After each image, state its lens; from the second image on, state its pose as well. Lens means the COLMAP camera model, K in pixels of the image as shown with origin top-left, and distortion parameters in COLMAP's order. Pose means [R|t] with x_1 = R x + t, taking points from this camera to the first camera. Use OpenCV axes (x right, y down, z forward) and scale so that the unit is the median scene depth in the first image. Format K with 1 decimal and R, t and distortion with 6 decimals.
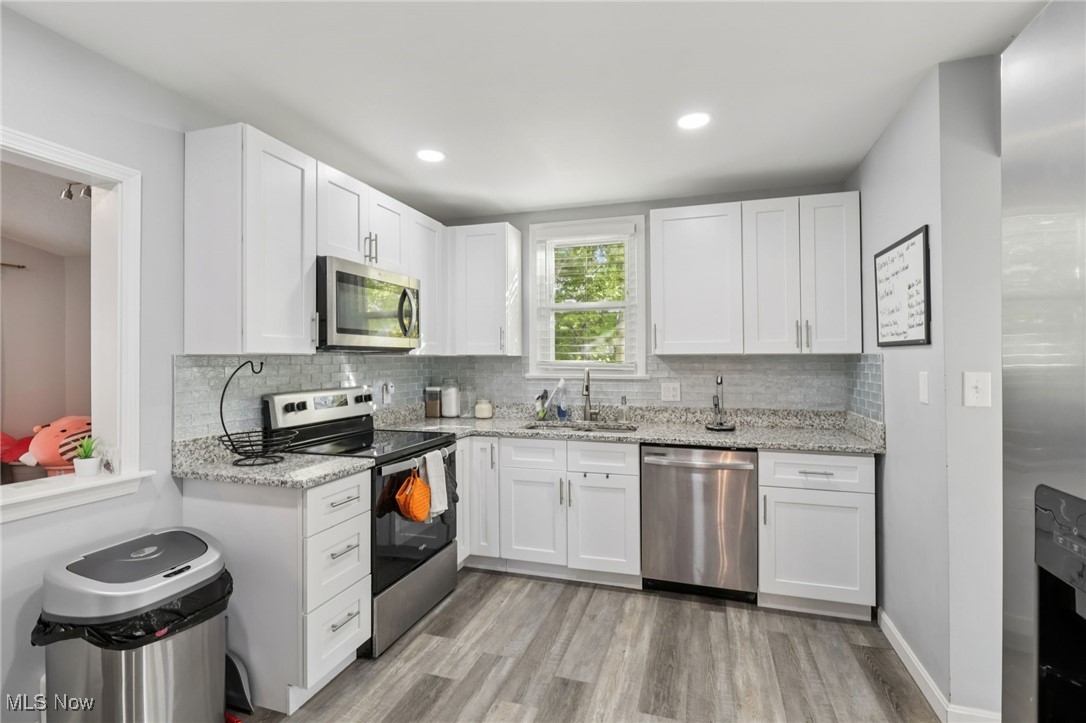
lens RADIAL K [[512.6, 0, 536.2], [0, 512.6, 353.5], [0, 0, 1]] dist [0.001157, 0.000580]
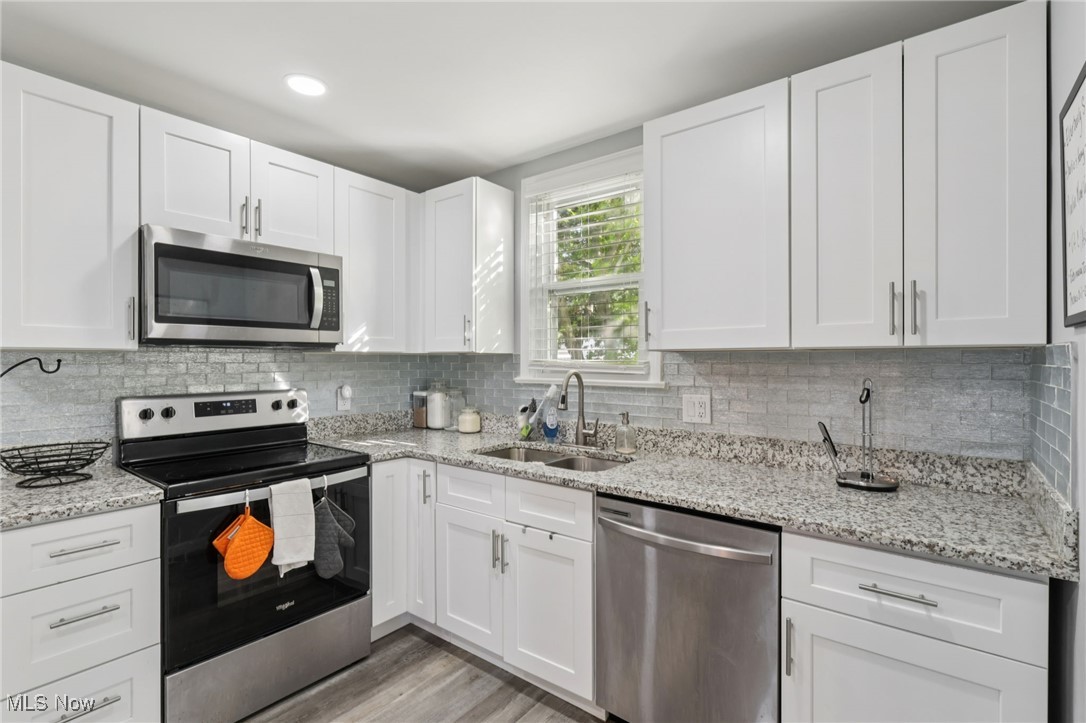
lens RADIAL K [[507.4, 0, 540.6], [0, 507.4, 358.5], [0, 0, 1]] dist [0.000445, 0.000243]
pose [[0.938026, 0.001727, -0.346560, 0.340586], [0.001113, 0.999967, 0.007996, 0.007551], [0.346562, -0.007886, 0.937994, 0.380305]]
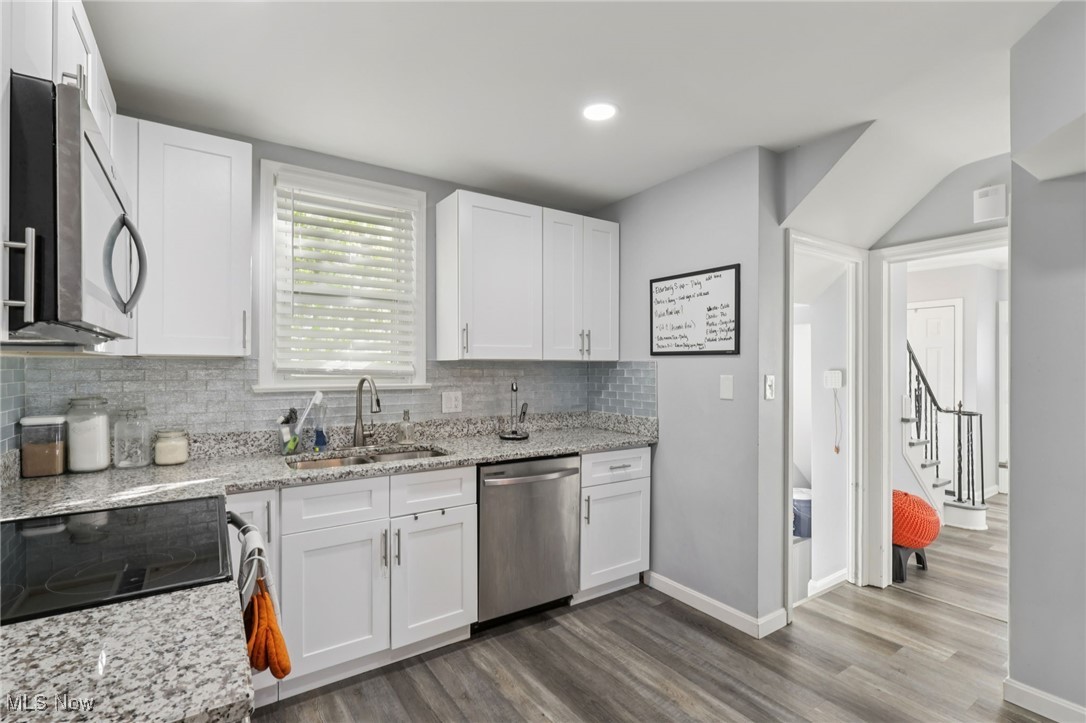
lens RADIAL K [[514.8, 0, 543.0], [0, 514.8, 361.5], [0, 0, 1]] dist [-0.000419, 0.000068]
pose [[0.611477, 0.011661, 0.791177, -0.386976], [-0.012767, 0.999907, -0.004870, 0.008932], [-0.791160, -0.007123, 0.611568, 0.384049]]
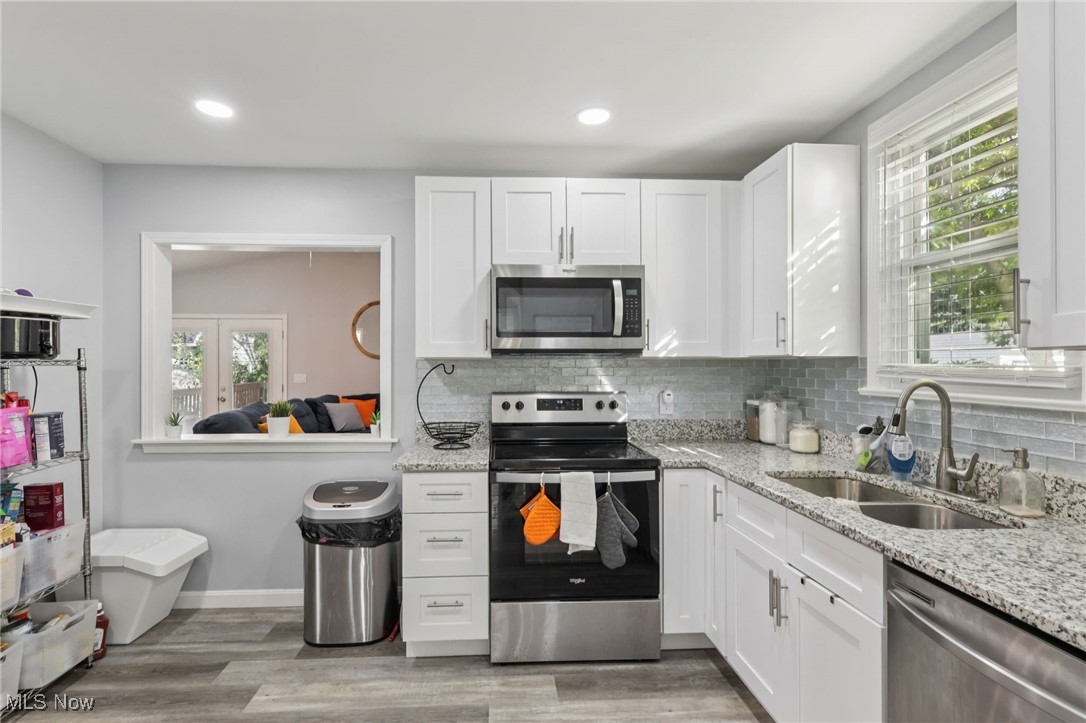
lens RADIAL K [[514.1, 0, 515.7], [0, 514.1, 365.0], [0, 0, 1]] dist [0.001951, 0.000517]
pose [[0.353454, 0.002170, -0.935449, 0.479782], [0.010405, 0.999926, 0.006251, 0.008357], [0.935394, -0.011943, 0.353406, 0.529523]]
